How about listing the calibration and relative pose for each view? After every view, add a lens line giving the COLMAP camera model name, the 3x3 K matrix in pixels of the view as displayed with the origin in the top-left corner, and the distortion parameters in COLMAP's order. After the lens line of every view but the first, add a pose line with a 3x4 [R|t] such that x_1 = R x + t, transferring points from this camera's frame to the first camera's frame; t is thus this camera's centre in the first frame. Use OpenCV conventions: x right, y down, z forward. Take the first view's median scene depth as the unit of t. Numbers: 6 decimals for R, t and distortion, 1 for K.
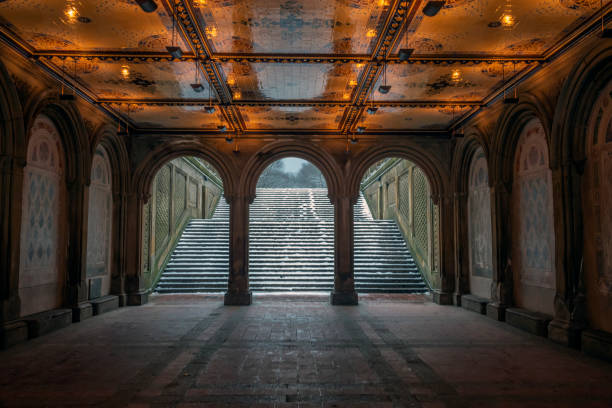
lens RADIAL K [[454.2, 0, 306.0], [0, 454.2, 204.0], [0, 0, 1]] dist [0.002144, 0.000364]
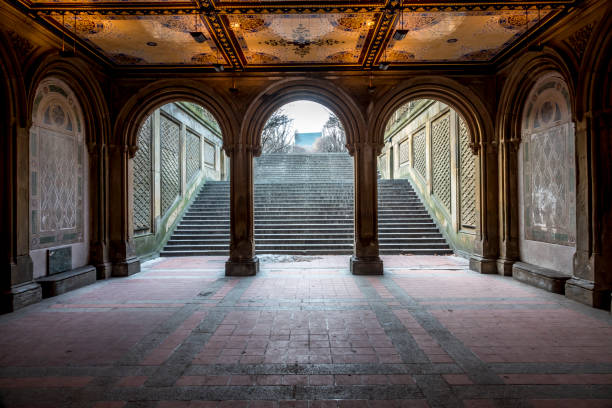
lens RADIAL K [[345.2, 0, 310.8], [0, 345.2, 196.2], [0, 0, 1]] dist [0.000303, 0.000423]
pose [[0.999646, -0.009999, -0.024642, -0.002849], [0.011649, 0.997633, 0.067770, 0.034433], [0.023906, -0.068033, 0.997397, 0.388298]]
